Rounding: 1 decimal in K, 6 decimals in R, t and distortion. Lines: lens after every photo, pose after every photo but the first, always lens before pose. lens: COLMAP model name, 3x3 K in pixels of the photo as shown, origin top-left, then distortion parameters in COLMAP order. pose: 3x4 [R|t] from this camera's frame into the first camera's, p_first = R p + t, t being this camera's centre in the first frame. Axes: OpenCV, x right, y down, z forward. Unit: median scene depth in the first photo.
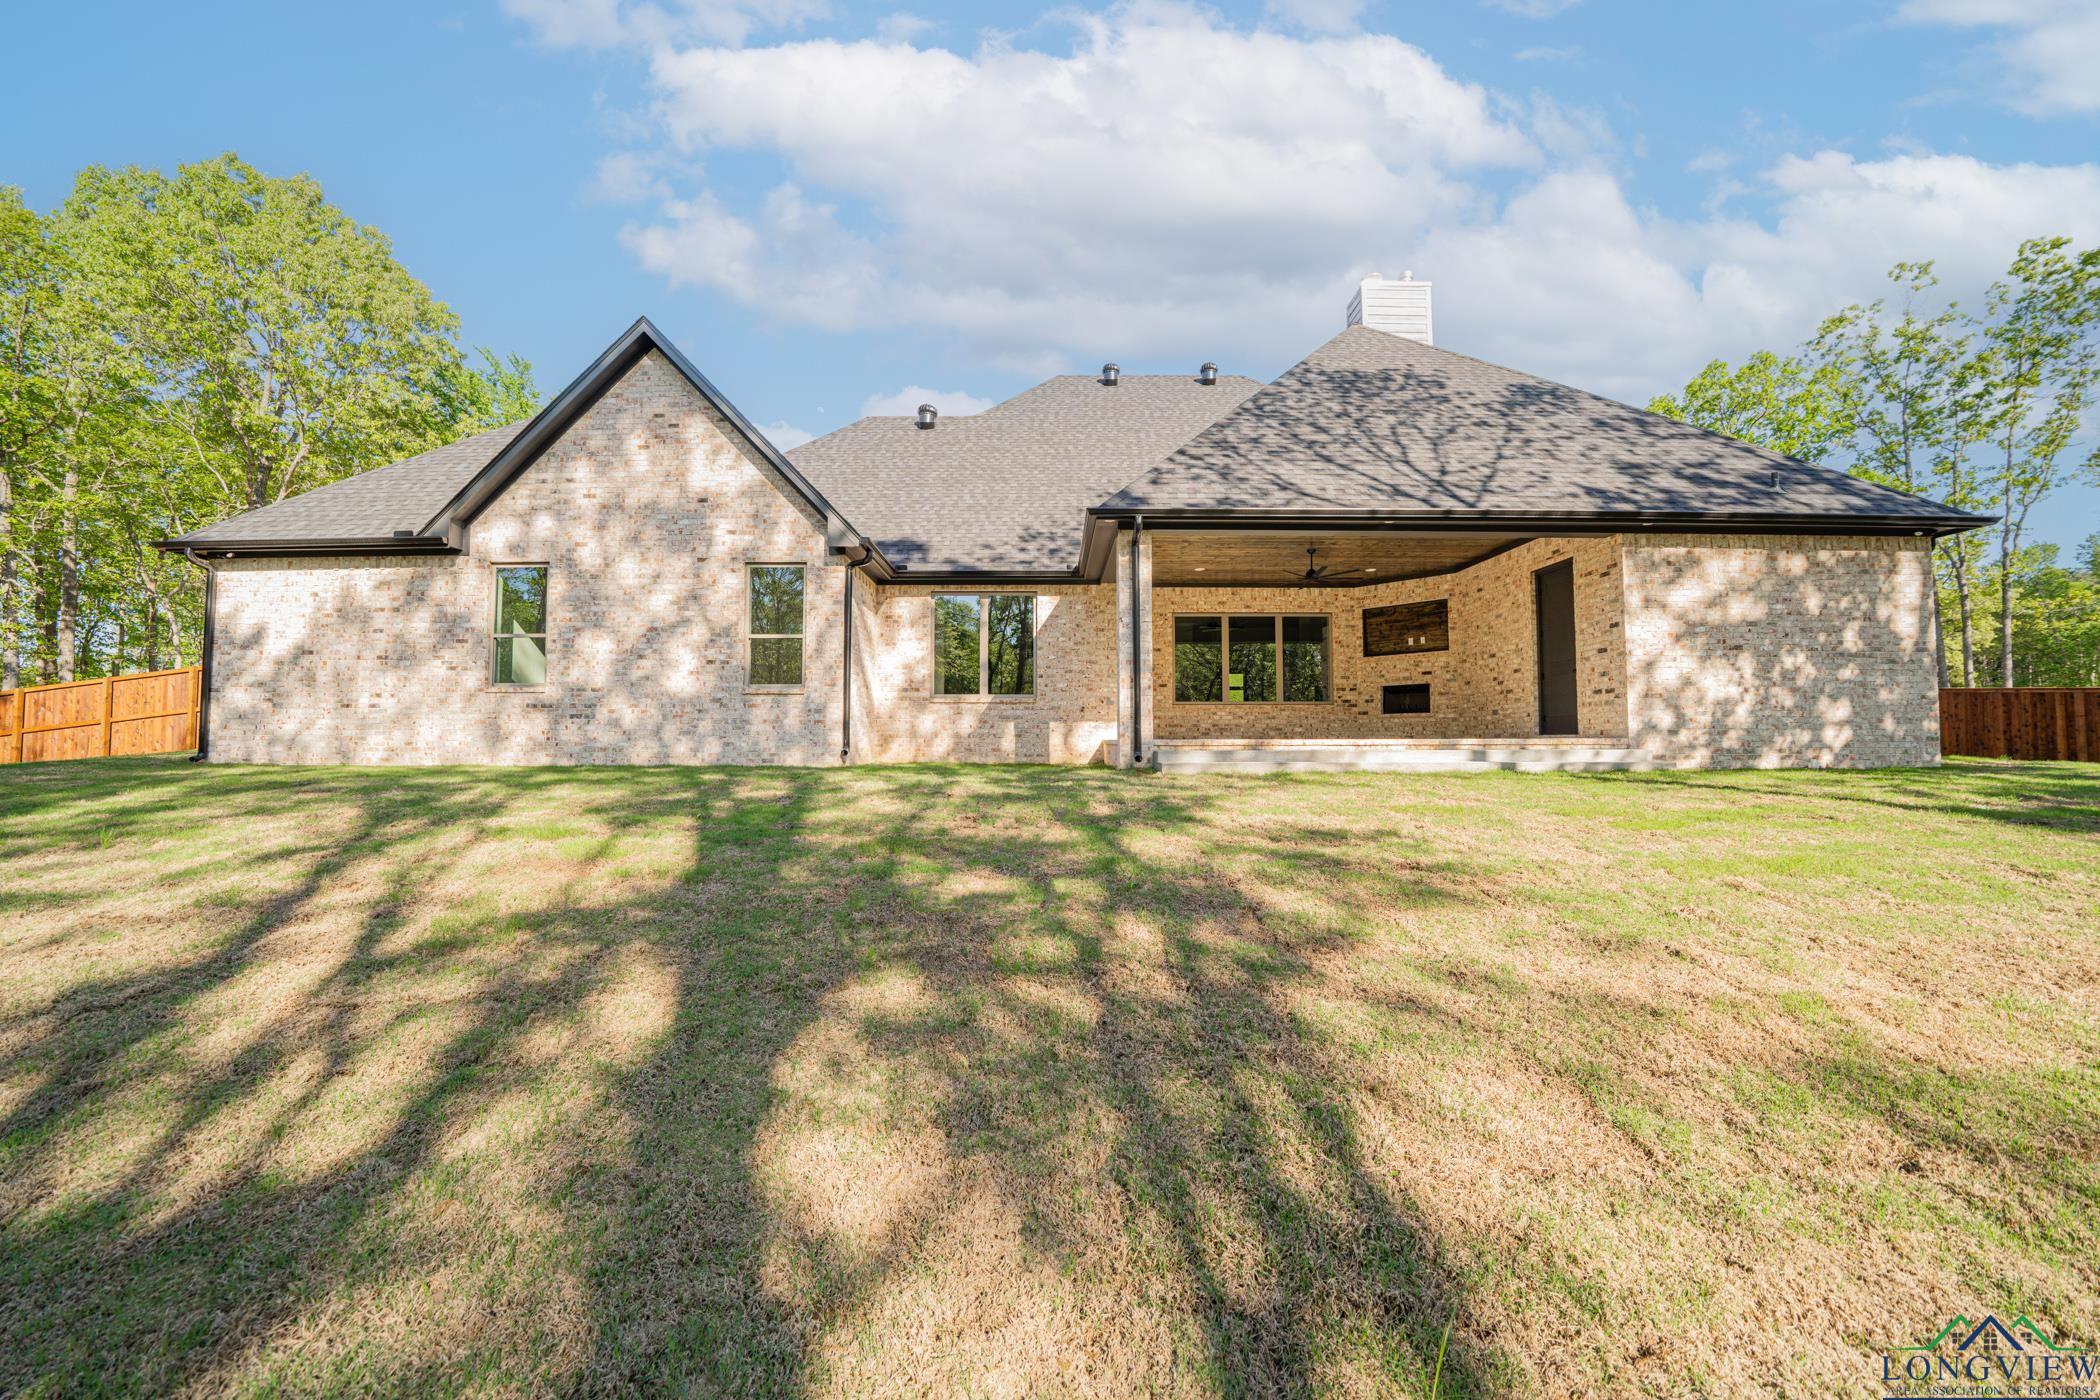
lens RADIAL K [[732.7, 0, 1052.8], [0, 732.7, 707.0], [0, 0, 1]] dist [-0.002120, -0.000063]
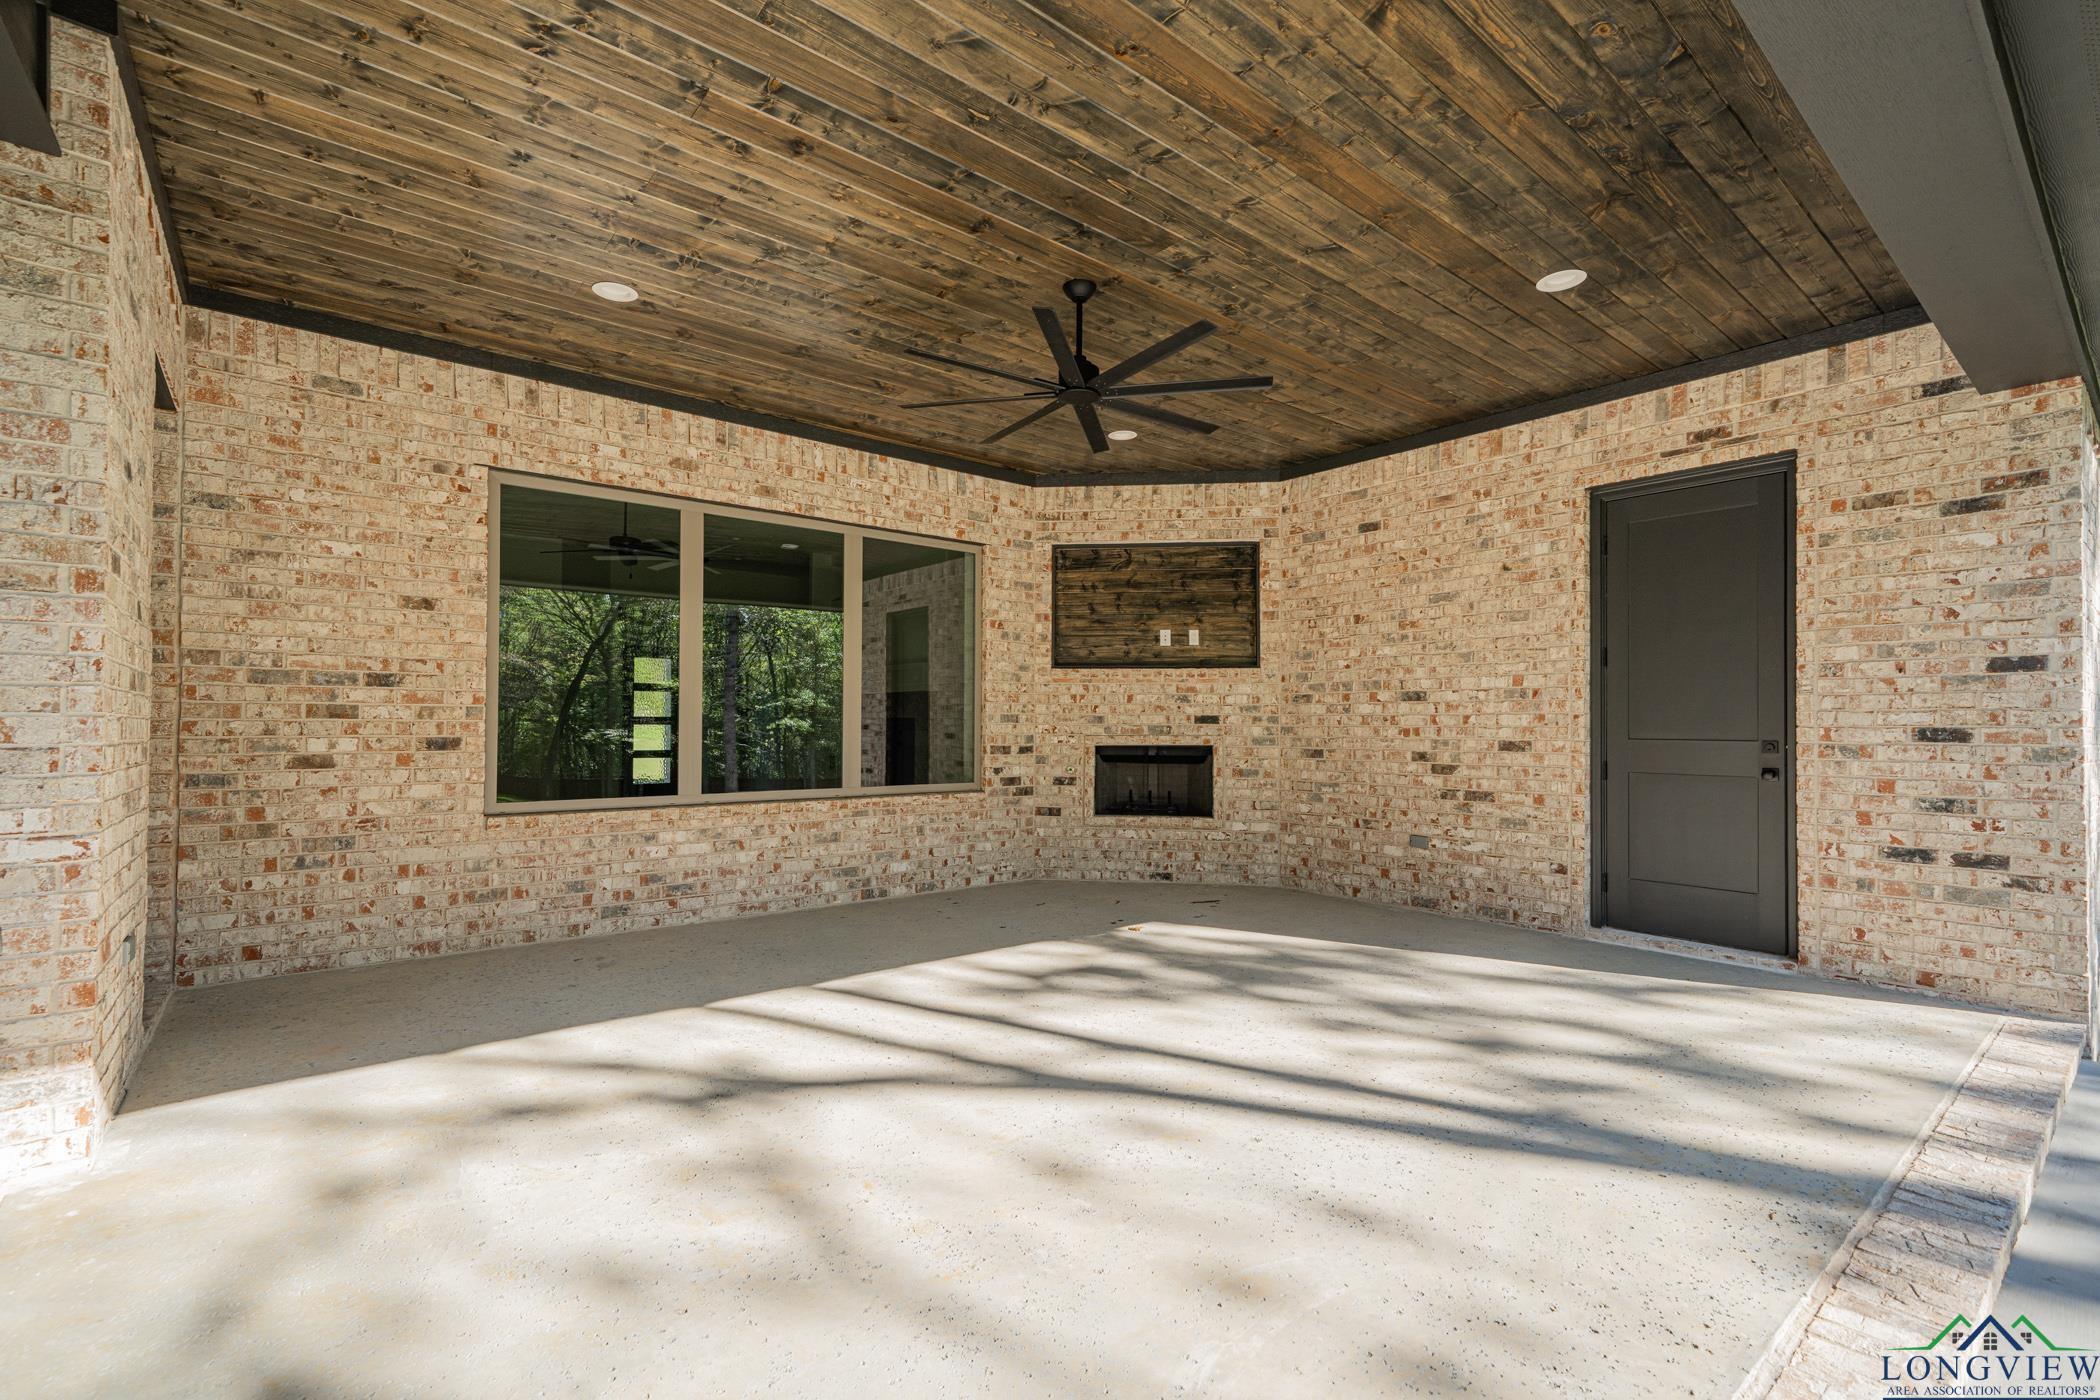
lens RADIAL K [[922.0, 0, 1047.2], [0, 922.0, 710.6], [0, 0, 1]] dist [-0.000447, 0.000019]
pose [[0.777935, 0.014220, 0.628184, 0.116717], [-0.034148, 0.999223, 0.019669, -0.056740], [-0.627417, -0.036752, 0.777816, 0.637769]]
